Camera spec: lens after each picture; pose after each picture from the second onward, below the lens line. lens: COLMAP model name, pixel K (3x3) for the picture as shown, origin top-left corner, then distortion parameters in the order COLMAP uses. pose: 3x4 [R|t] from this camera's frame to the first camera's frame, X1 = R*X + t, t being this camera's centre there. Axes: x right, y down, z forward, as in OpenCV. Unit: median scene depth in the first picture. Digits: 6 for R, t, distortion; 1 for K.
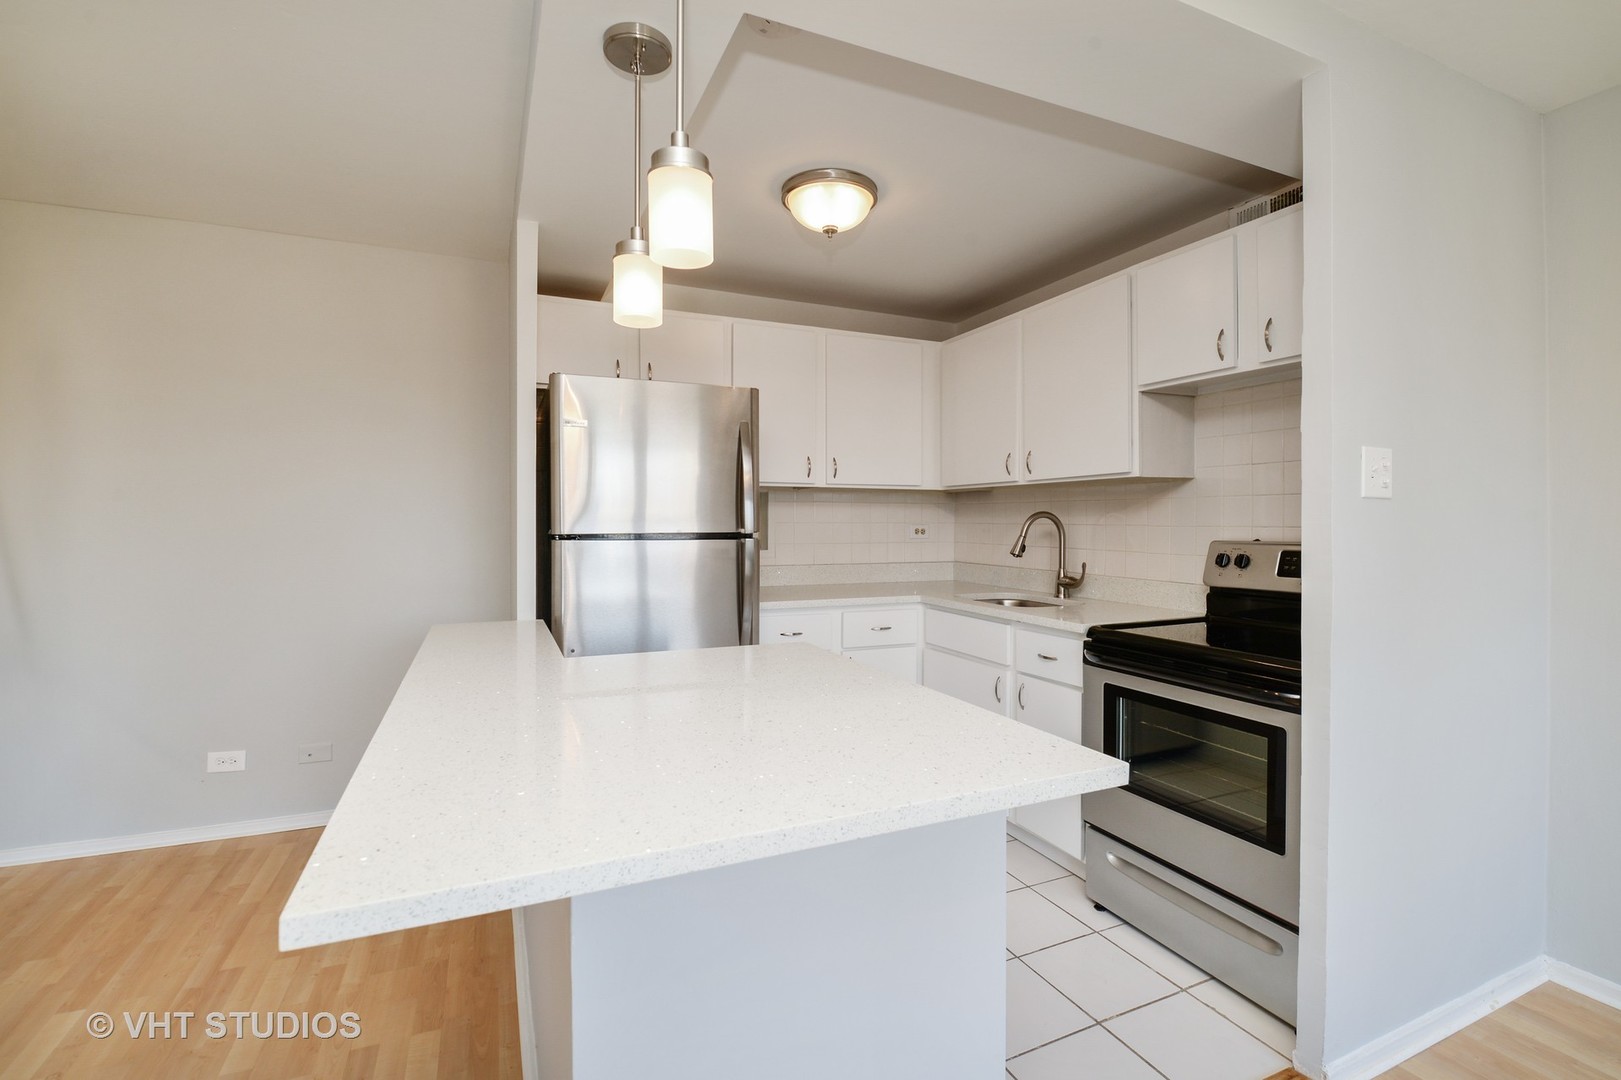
lens RADIAL K [[723.5, 0, 807.0], [0, 723.5, 527.4], [0, 0, 1]] dist [-0.003180, -0.001497]
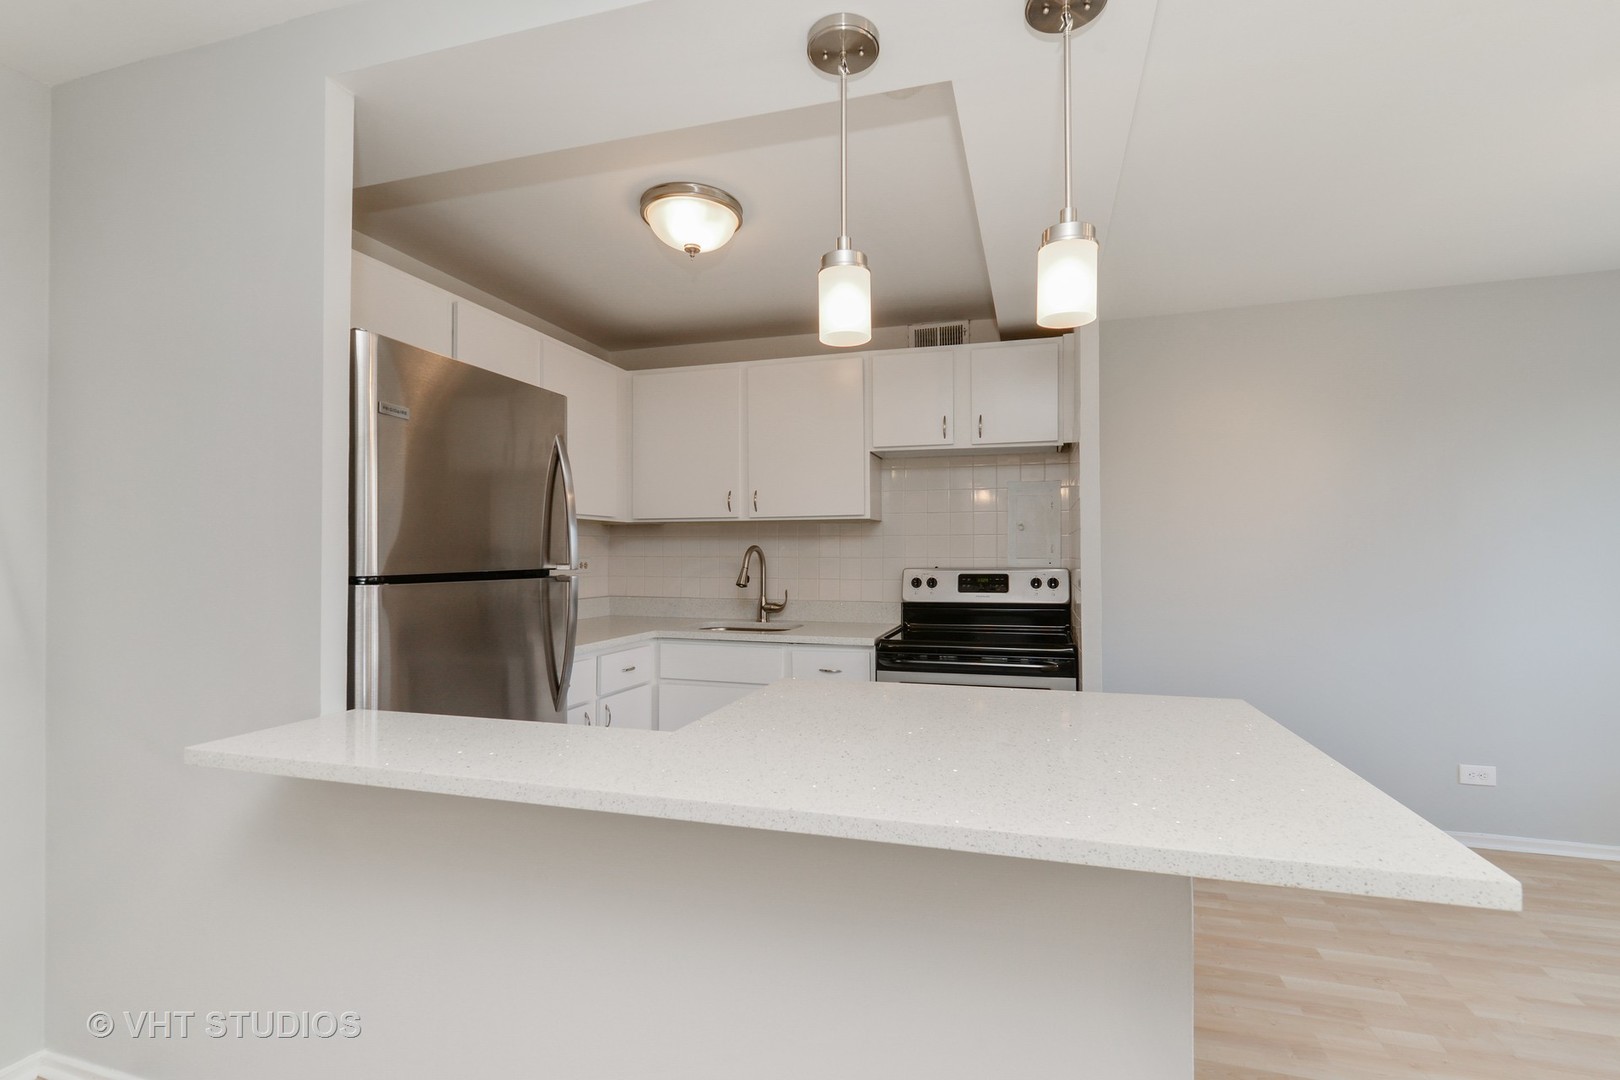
lens RADIAL K [[717.5, 0, 828.4], [0, 717.5, 542.3], [0, 0, 1]] dist [0.000683, -0.000255]
pose [[0.639919, 0.010068, 0.768376, -0.543697], [0.008691, 0.999755, -0.020338, -0.003946], [-0.768393, 0.019693, 0.639675, 0.250982]]
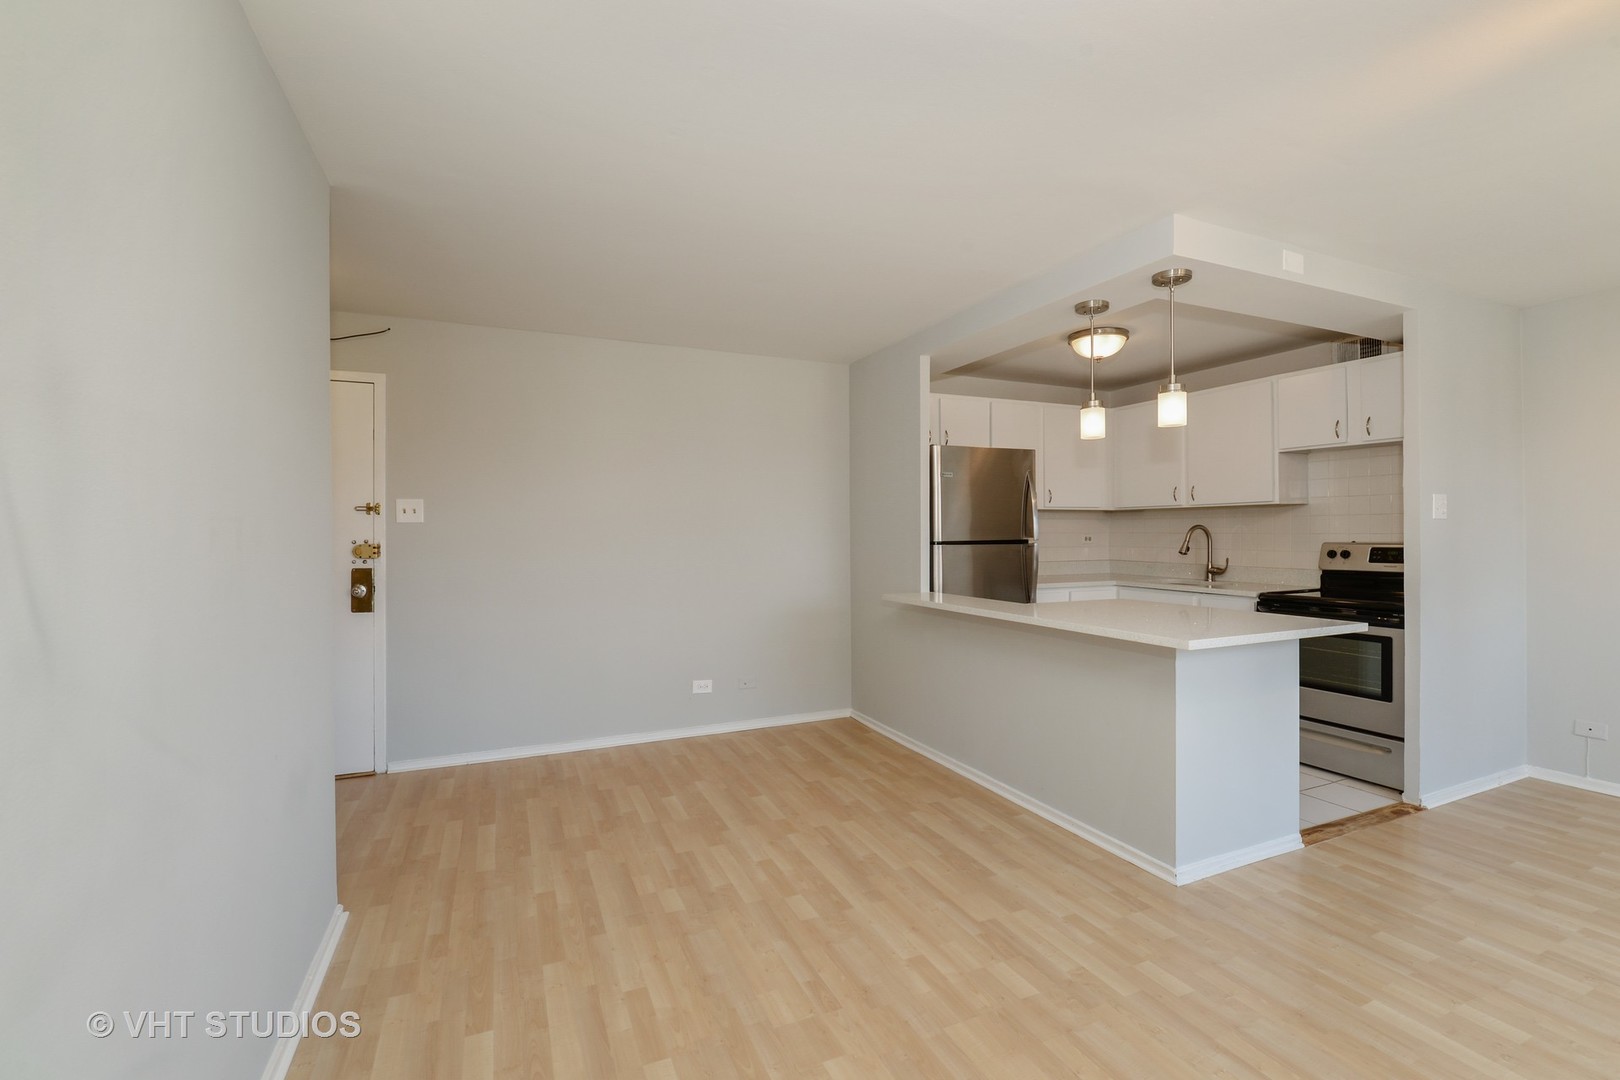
lens RADIAL K [[705.0, 0, 817.0], [0, 705.0, 534.8], [0, 0, 1]] dist [-0.002295, -0.000114]
pose [[0.999912, -0.007730, 0.010754, -0.604080], [0.007766, 0.999964, -0.003299, -0.002685], [-0.010728, 0.003382, 0.999937, -0.587547]]
